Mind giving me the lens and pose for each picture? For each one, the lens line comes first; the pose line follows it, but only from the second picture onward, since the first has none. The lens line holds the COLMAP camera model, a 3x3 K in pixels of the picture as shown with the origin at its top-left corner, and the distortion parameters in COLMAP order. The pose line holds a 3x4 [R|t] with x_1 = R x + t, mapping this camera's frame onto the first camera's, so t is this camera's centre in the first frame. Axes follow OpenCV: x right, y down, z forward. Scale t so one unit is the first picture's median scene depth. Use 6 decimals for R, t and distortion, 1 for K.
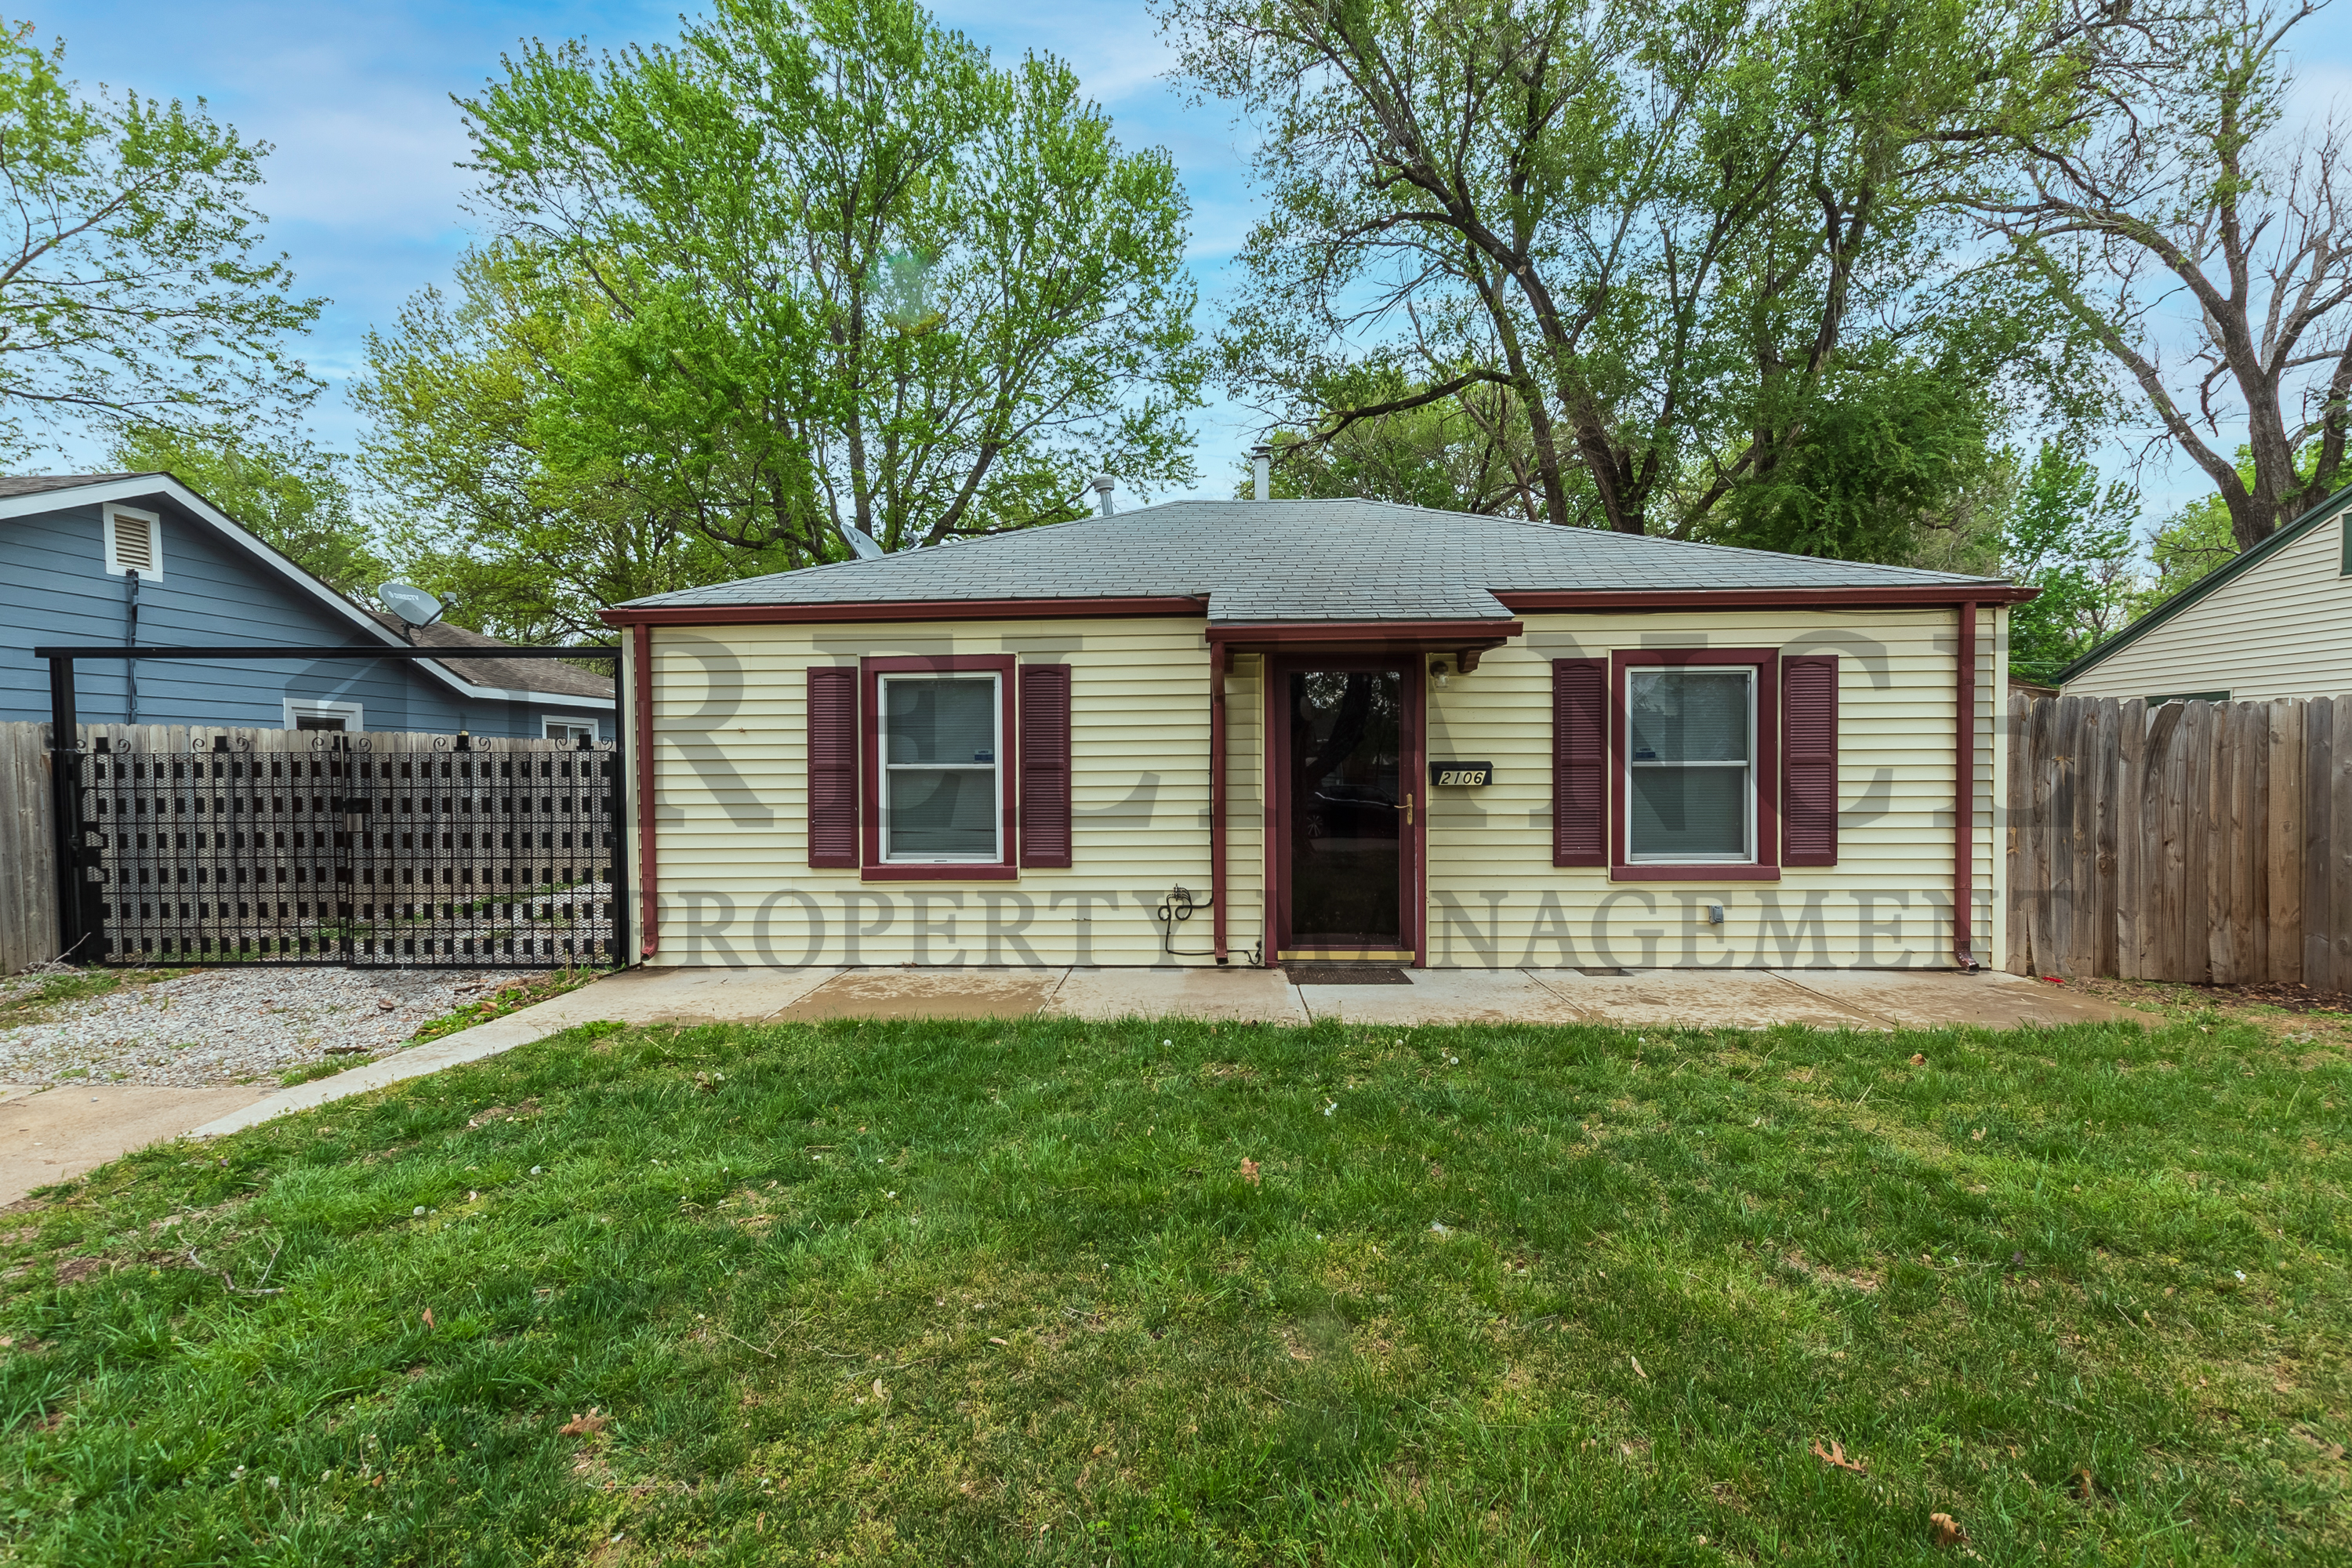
lens RADIAL K [[1020.3, 0, 1178.4], [0, 1020.3, 777.8], [0, 0, 1]] dist [0.000350, -0.000717]
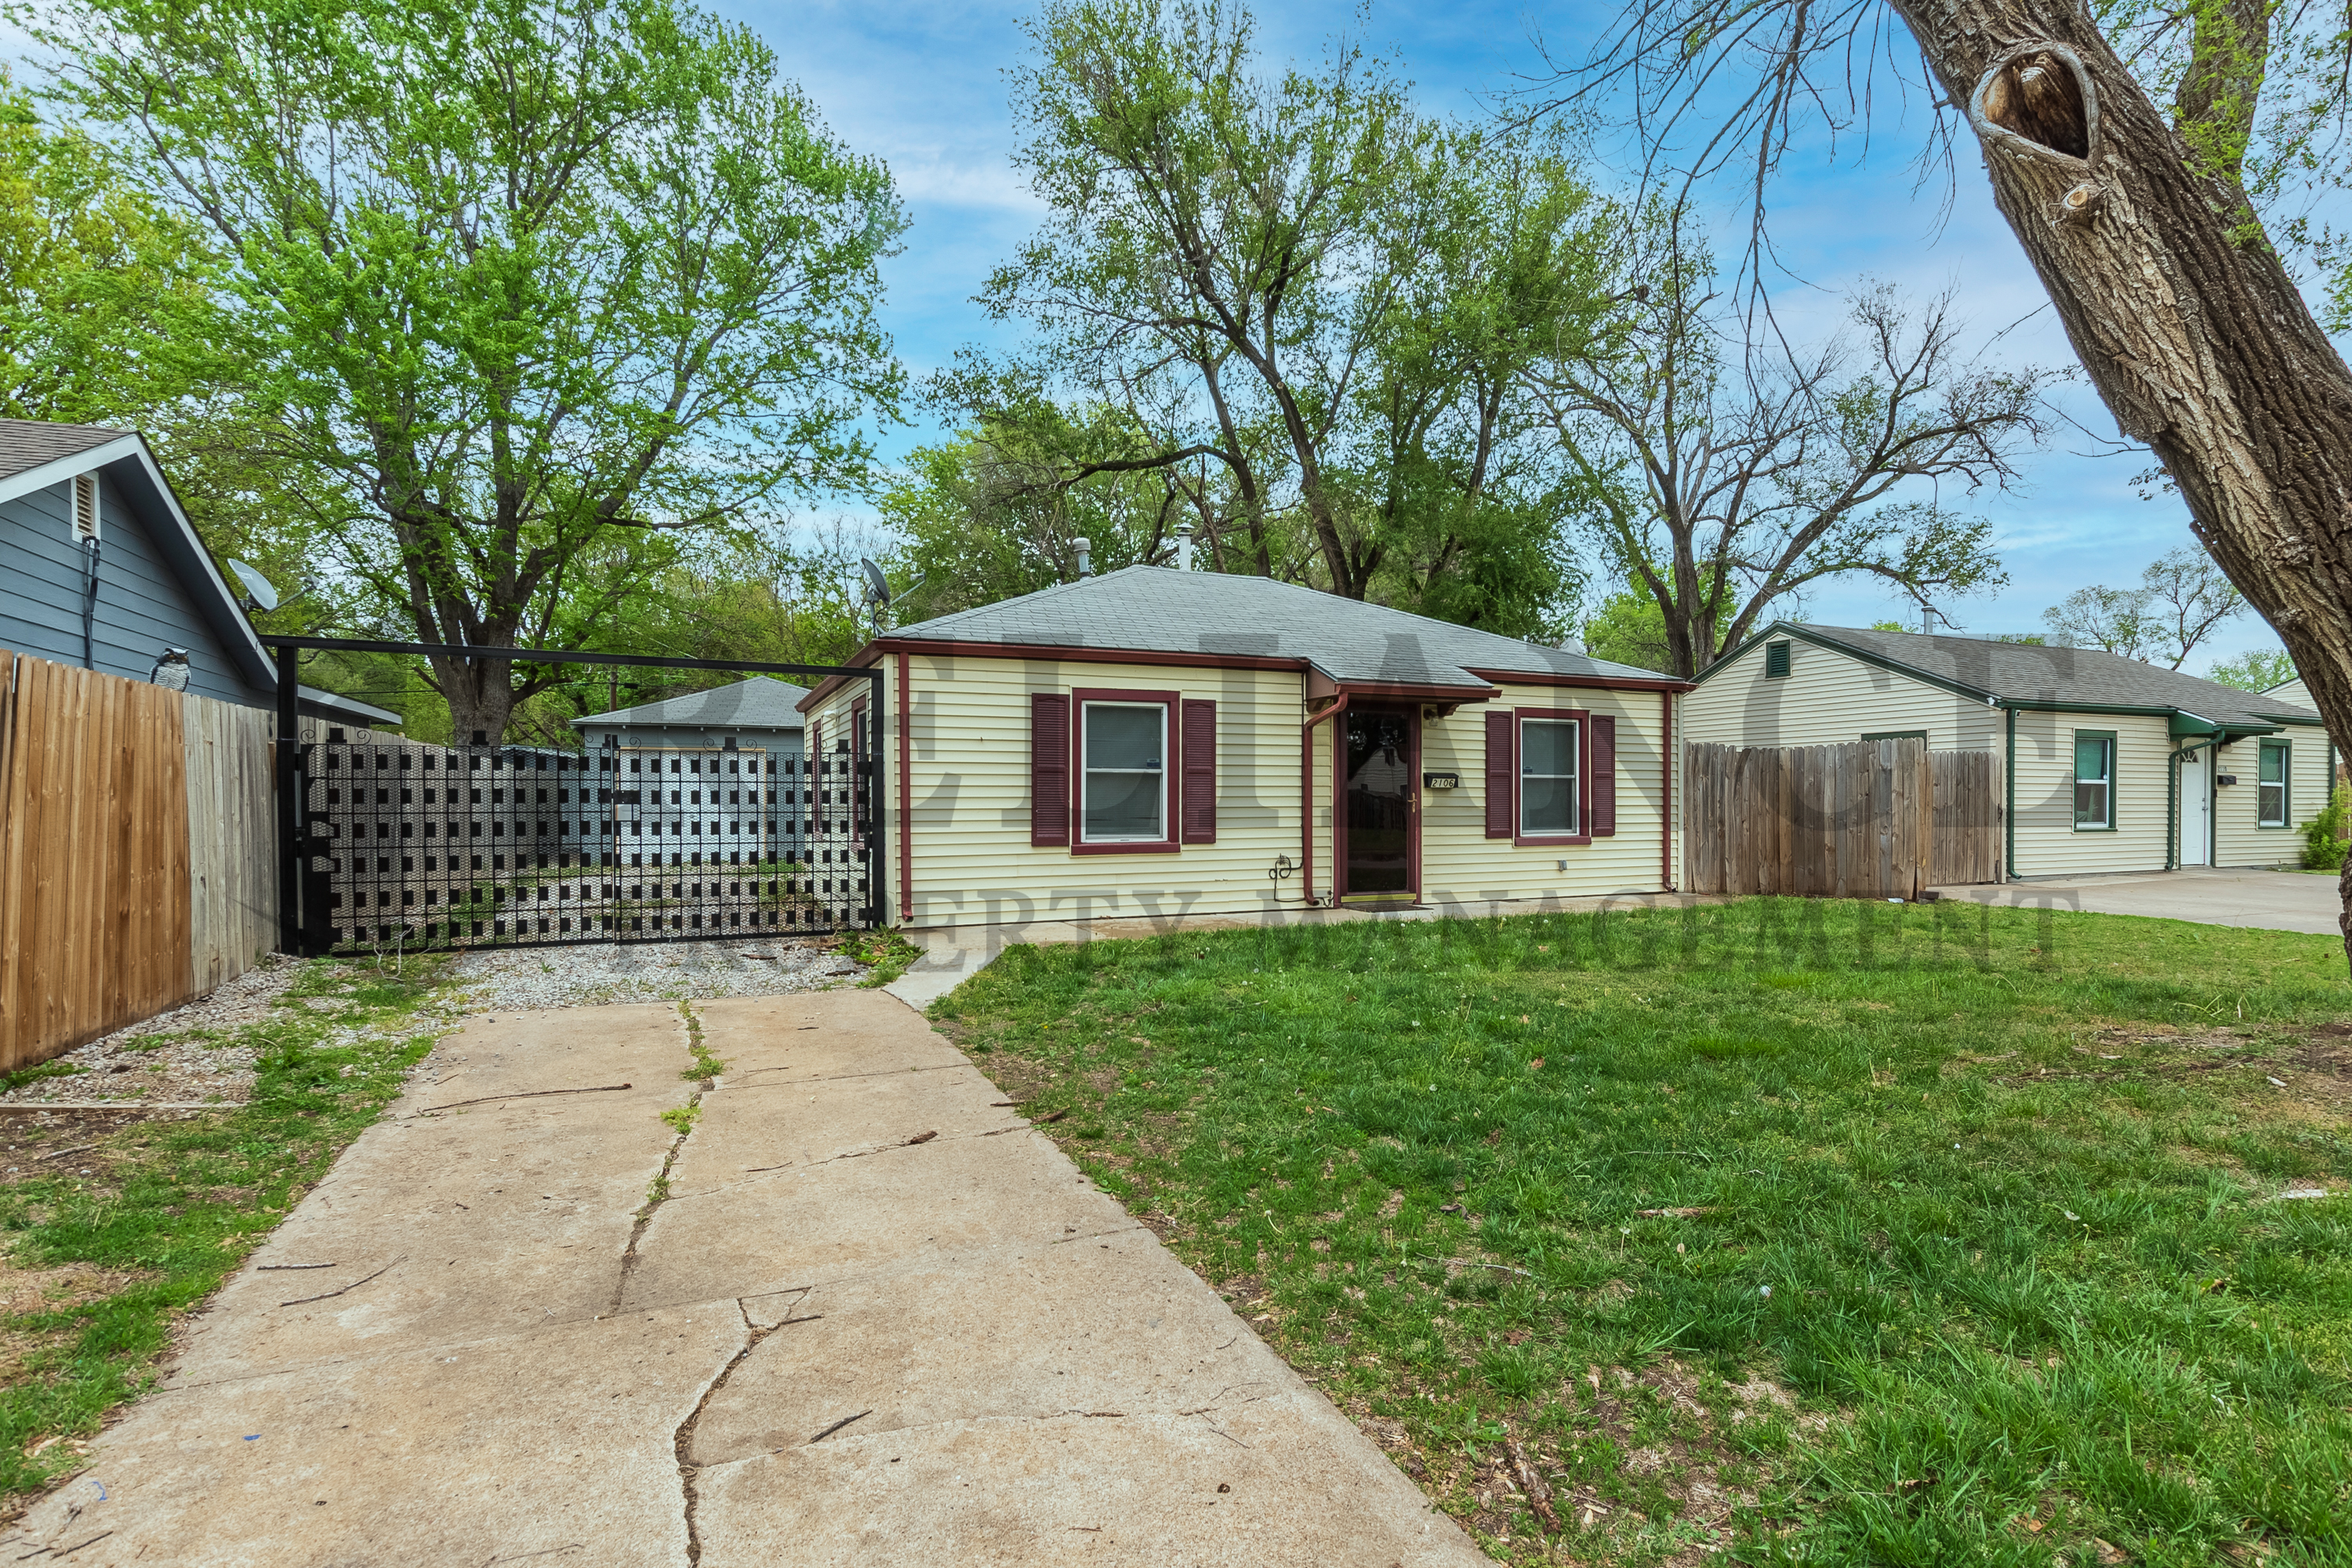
lens RADIAL K [[1139.3, 0, 1176.7], [0, 1139.3, 794.7], [0, 0, 1]] dist [-0.001806, 0.000069]
pose [[0.897053, 0.008147, 0.441848, -0.842467], [-0.001980, 0.999894, -0.014416, 0.042692], [-0.441919, 0.012057, 0.896974, -0.394470]]
